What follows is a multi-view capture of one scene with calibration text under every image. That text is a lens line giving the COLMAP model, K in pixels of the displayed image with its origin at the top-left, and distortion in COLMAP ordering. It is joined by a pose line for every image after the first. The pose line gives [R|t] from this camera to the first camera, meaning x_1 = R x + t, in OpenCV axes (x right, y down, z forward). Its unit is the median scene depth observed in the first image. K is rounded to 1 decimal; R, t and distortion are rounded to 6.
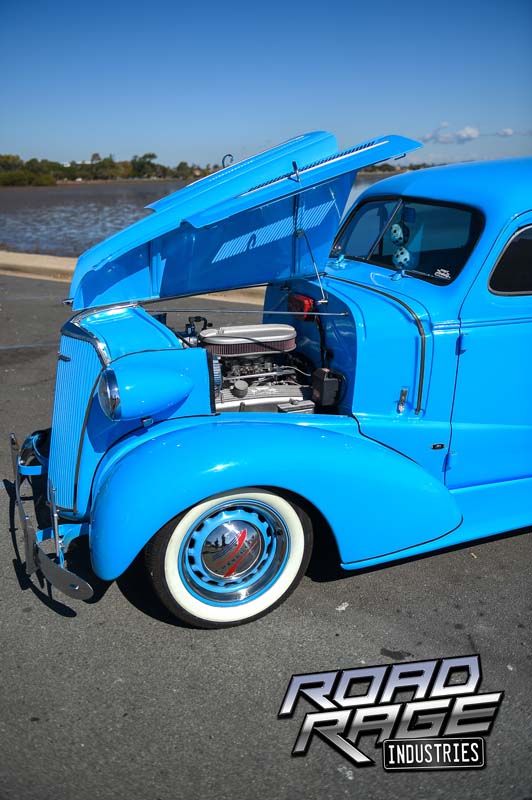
lens RADIAL K [[728.3, 0, 267.8], [0, 728.3, 399.3], [0, 0, 1]] dist [0.016080, 0.000000]
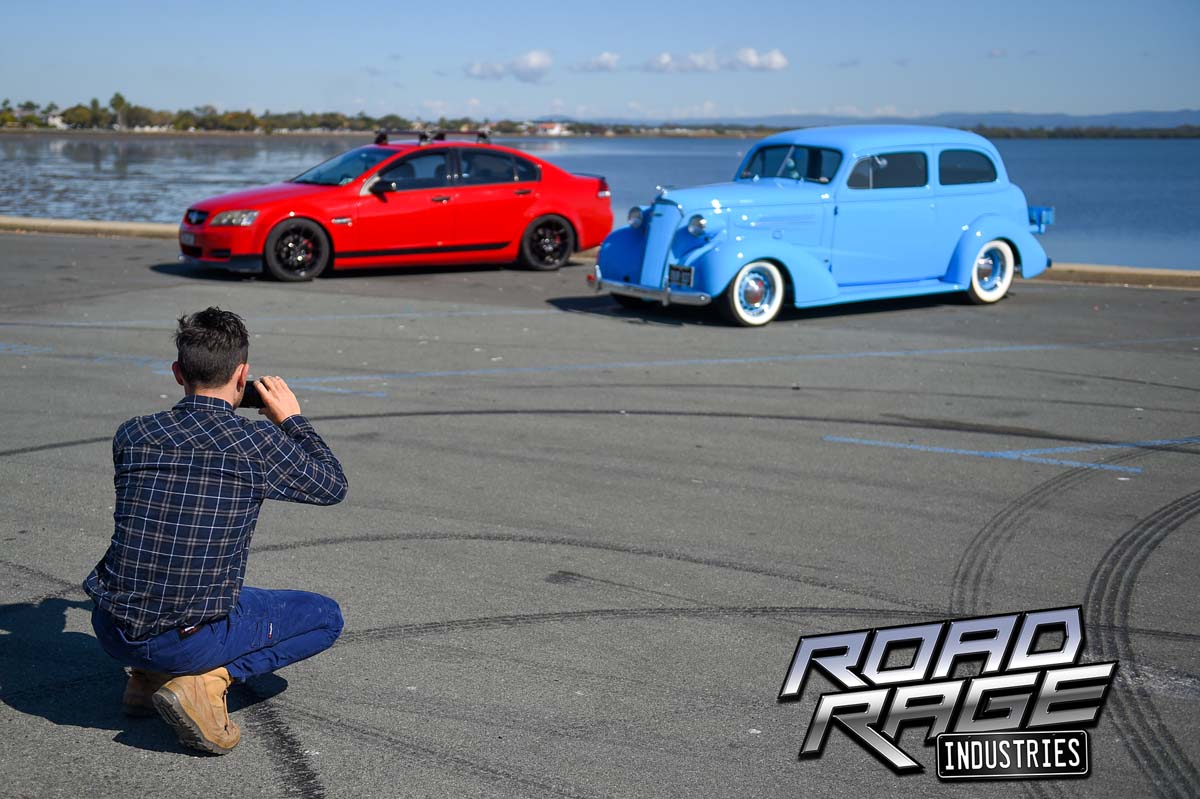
lens RADIAL K [[1532.3, 0, 500.8], [0, 1532.3, 383.9], [0, 0, 1]] dist [0.060488, 0.000000]
pose [[0.974821, -0.005269, 0.222928, -1.675801], [0.035983, 0.990336, -0.133941, 0.980182], [-0.220068, 0.138590, 0.965589, -3.025830]]
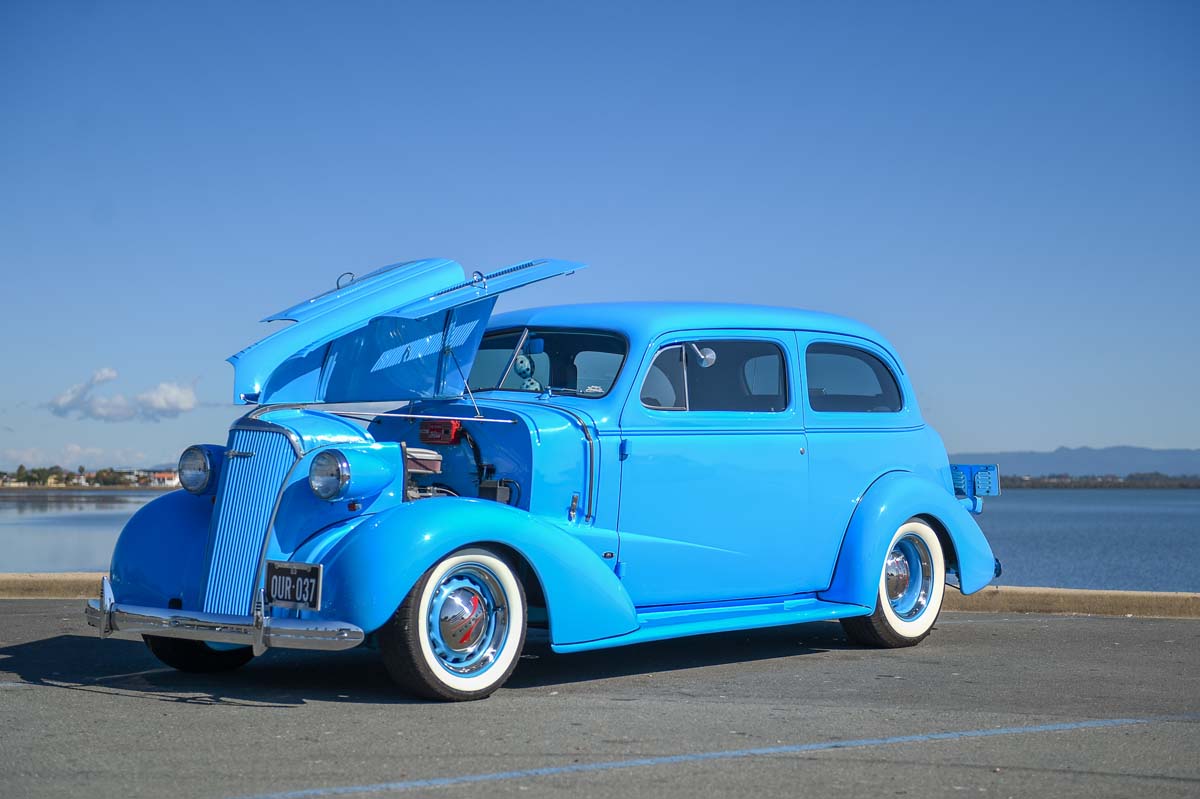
lens RADIAL K [[1950.5, 0, 592.0], [0, 1950.5, 449.5], [0, 0, 1]] dist [0.168665, 0.000000]
pose [[0.892787, 0.031441, 0.449379, -0.990772], [0.112612, 0.950312, -0.290217, 0.701715], [-0.436175, 0.309708, 0.844886, -1.284332]]
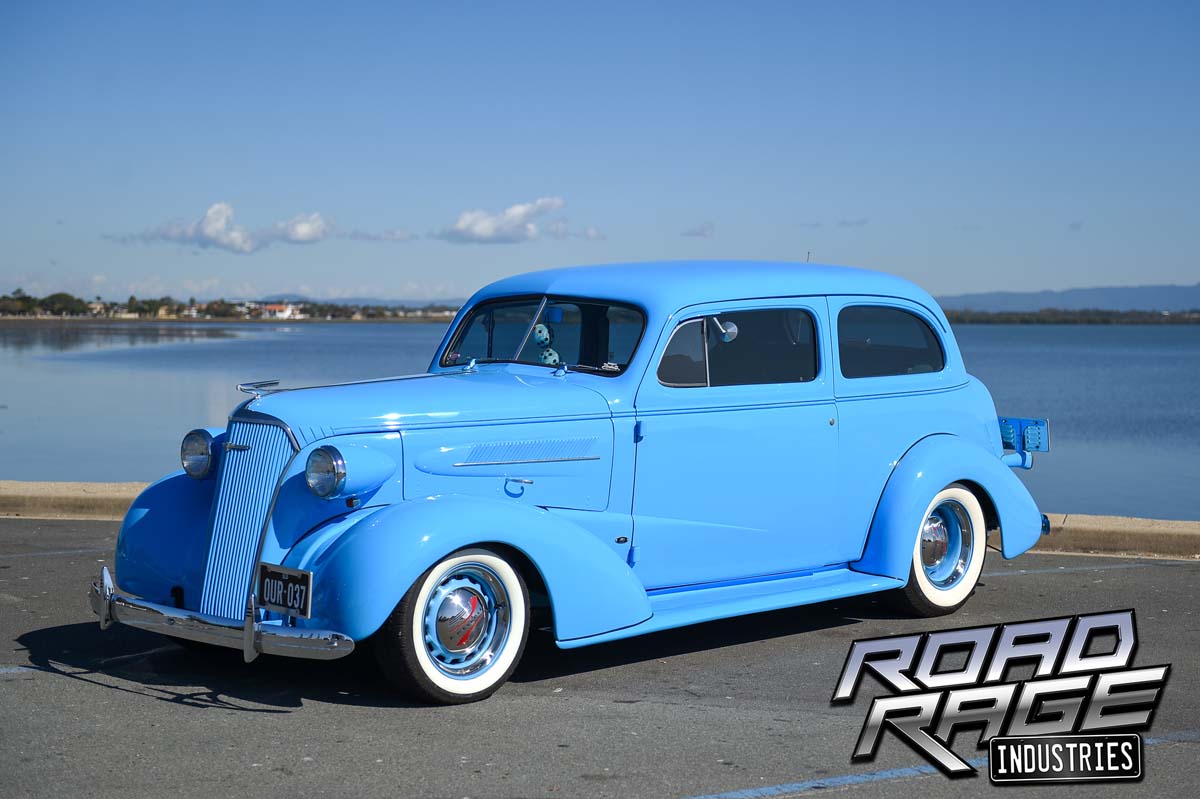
lens RADIAL K [[2005.4, 0, 624.5], [0, 2005.4, 422.1], [0, 0, 1]] dist [0.157307, 0.000000]
pose [[0.911227, 0.006101, 0.411859, -0.865606], [0.096642, 0.968813, -0.228168, 0.524882], [-0.400406, 0.247716, 0.882220, -1.394025]]
